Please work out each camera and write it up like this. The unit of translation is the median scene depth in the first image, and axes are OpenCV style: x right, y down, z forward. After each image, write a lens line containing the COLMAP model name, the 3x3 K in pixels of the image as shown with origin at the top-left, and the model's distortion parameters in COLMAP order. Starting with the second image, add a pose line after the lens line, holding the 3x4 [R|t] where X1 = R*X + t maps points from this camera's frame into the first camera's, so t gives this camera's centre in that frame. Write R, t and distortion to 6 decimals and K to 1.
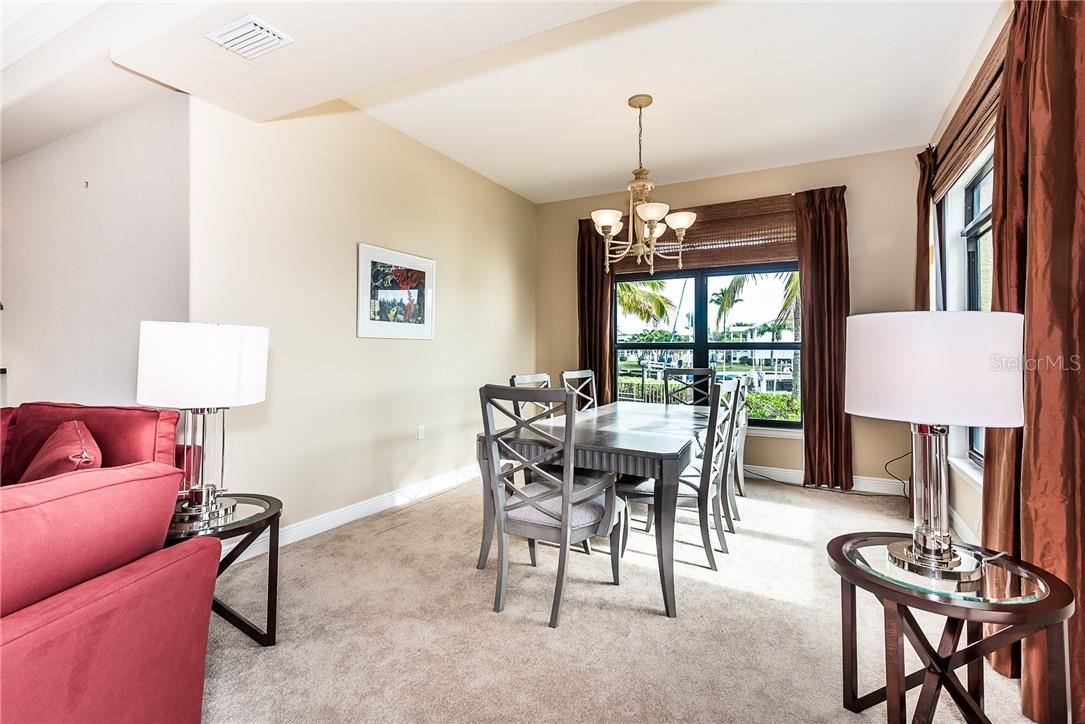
lens RADIAL K [[506.2, 0, 547.9], [0, 506.2, 363.2], [0, 0, 1]] dist [0.003497, -0.000386]
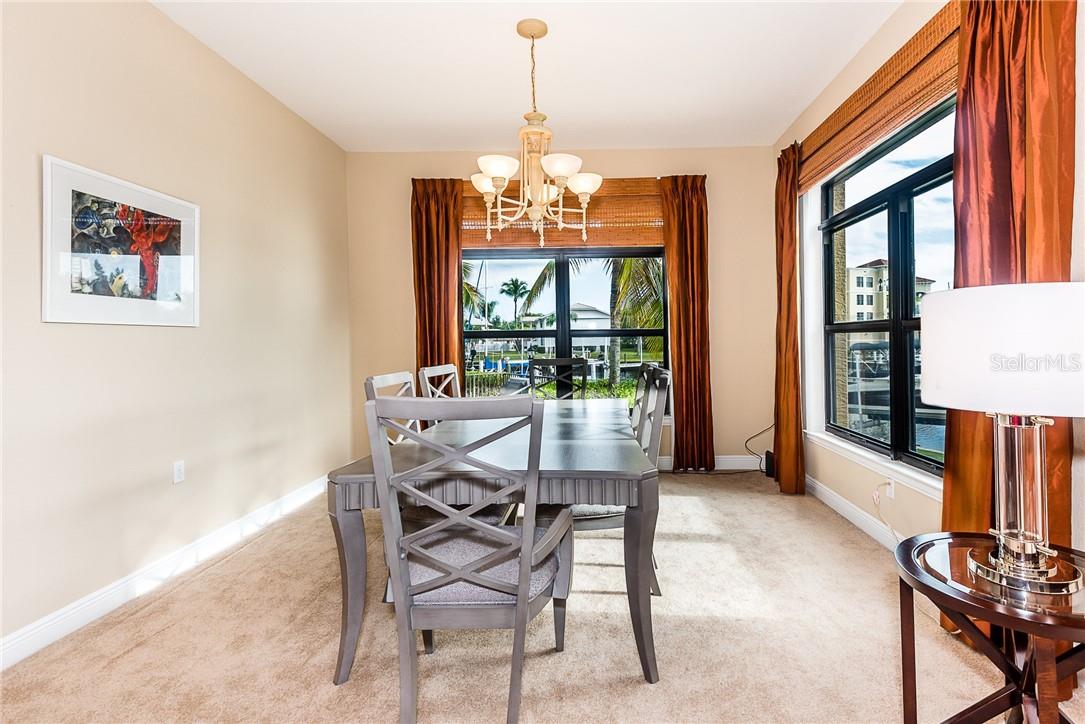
lens RADIAL K [[502.6, 0, 590.8], [0, 502.6, 352.6], [0, 0, 1]] dist [-0.004597, -0.001515]
pose [[0.871990, -0.026718, 0.488793, -0.116665], [0.027267, 0.999610, 0.005997, -0.003968], [-0.488763, 0.008099, 0.872379, 0.218956]]
